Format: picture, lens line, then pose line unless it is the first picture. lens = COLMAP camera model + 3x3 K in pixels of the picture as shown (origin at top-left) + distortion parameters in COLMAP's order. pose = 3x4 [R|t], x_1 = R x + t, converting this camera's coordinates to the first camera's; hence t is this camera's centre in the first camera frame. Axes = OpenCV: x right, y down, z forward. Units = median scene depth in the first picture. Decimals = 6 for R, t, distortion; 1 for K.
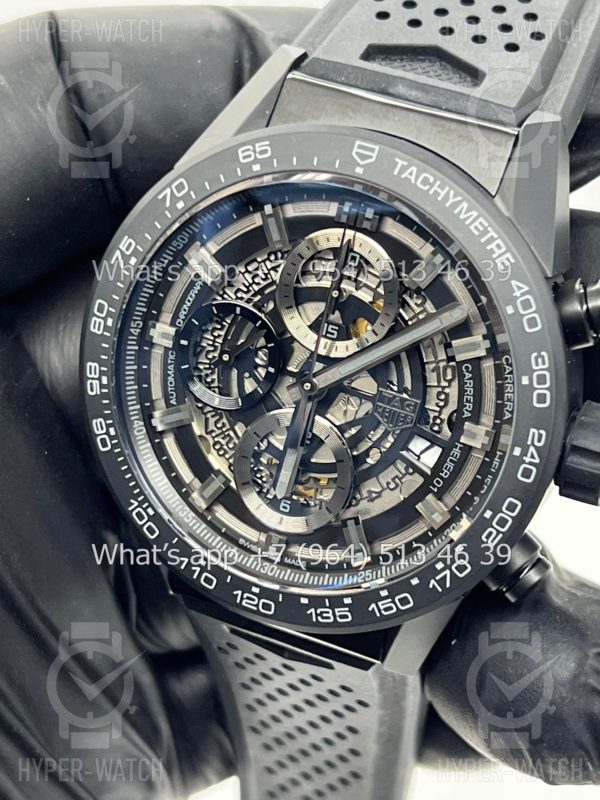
lens RADIAL K [[1886.6, 0, 297.3], [0, 1886.6, 398.3], [0, 0, 1]] dist [0.177870, 0.000000]
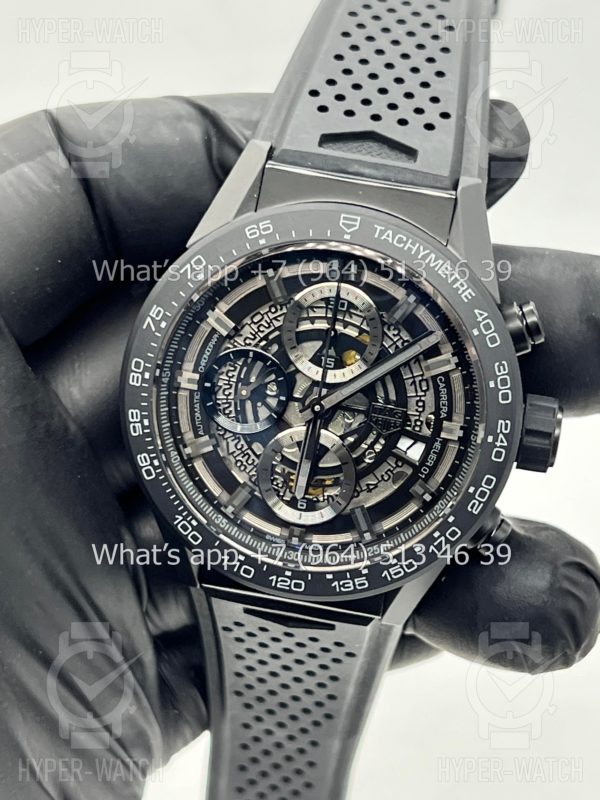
lens RADIAL K [[1886.6, 0, 300.7], [0, 1886.6, 391.9], [0, 0, 1]] dist [0.177870, 0.000000]
pose [[0.969393, -0.117014, 0.215834, -0.274419], [0.115839, 0.993103, 0.018133, -0.040977], [-0.216468, 0.007424, 0.976262, -0.233574]]
